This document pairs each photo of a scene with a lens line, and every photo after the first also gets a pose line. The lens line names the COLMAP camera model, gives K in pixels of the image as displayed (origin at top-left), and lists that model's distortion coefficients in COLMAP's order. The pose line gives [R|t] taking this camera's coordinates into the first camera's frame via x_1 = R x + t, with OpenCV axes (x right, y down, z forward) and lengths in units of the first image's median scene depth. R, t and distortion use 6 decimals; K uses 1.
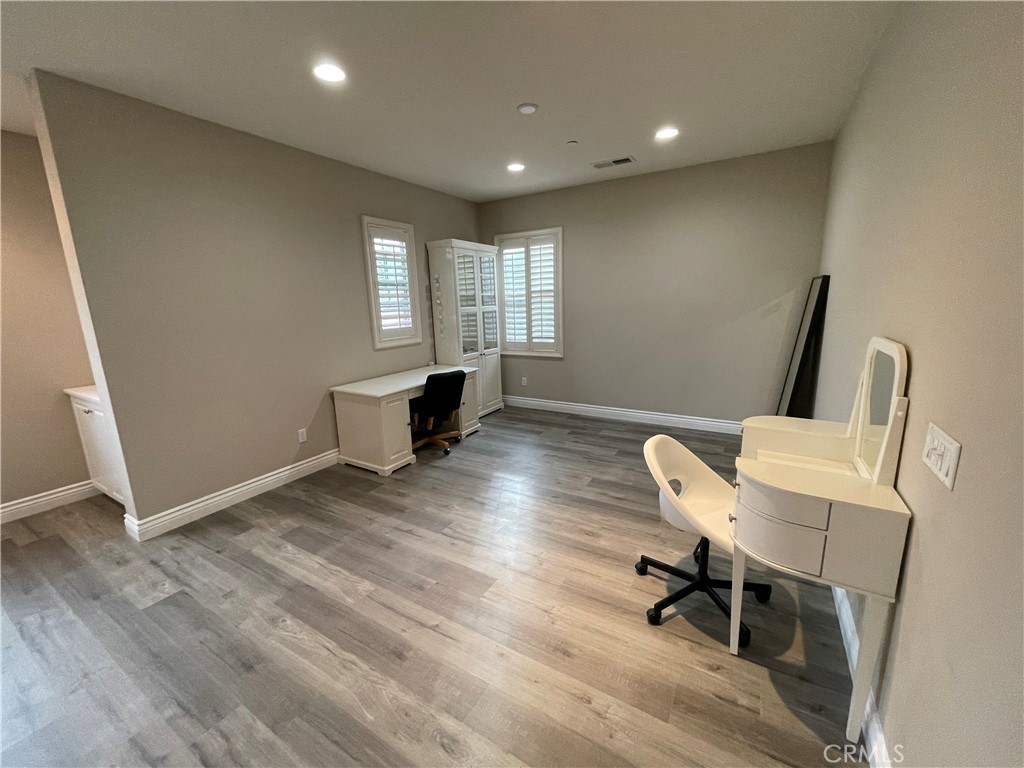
lens RADIAL K [[407.9, 0, 514.4], [0, 407.9, 378.6], [0, 0, 1]] dist [-0.000321, 0.000118]
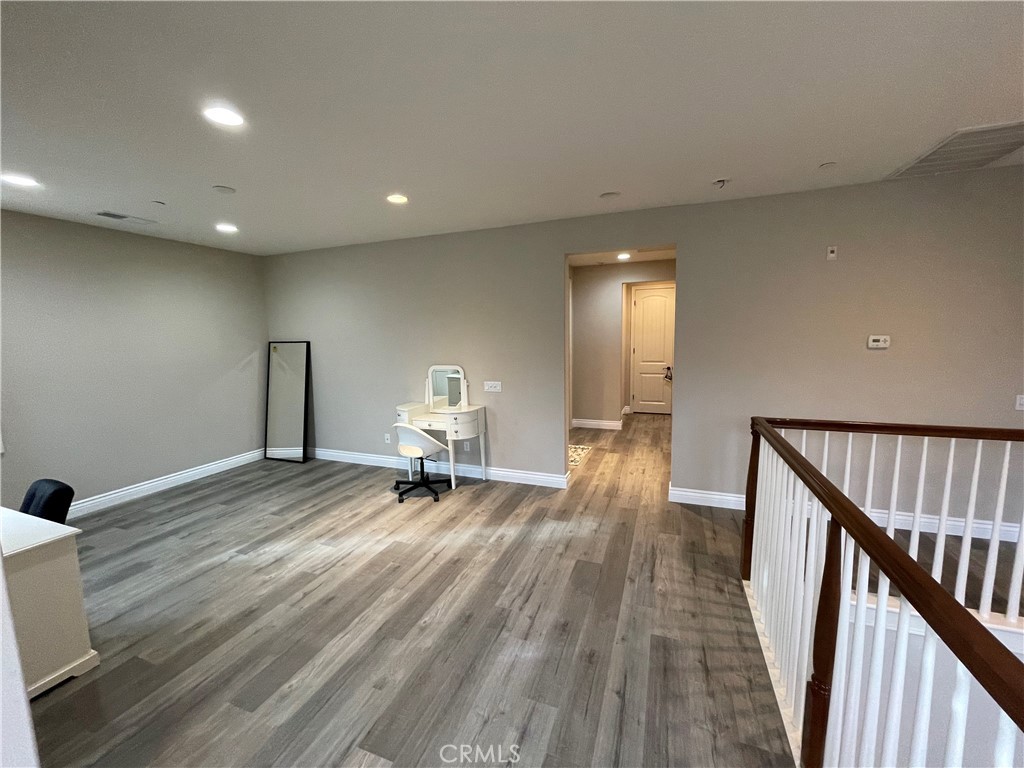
lens RADIAL K [[407.9, 0, 514.4], [0, 407.9, 378.6], [0, 0, 1]] dist [-0.000321, 0.000118]
pose [[-0.175652, -0.072050, 0.981812, -1.333446], [0.214376, 0.970585, 0.109579, -0.125732], [-0.960827, 0.229725, -0.155040, 0.599287]]
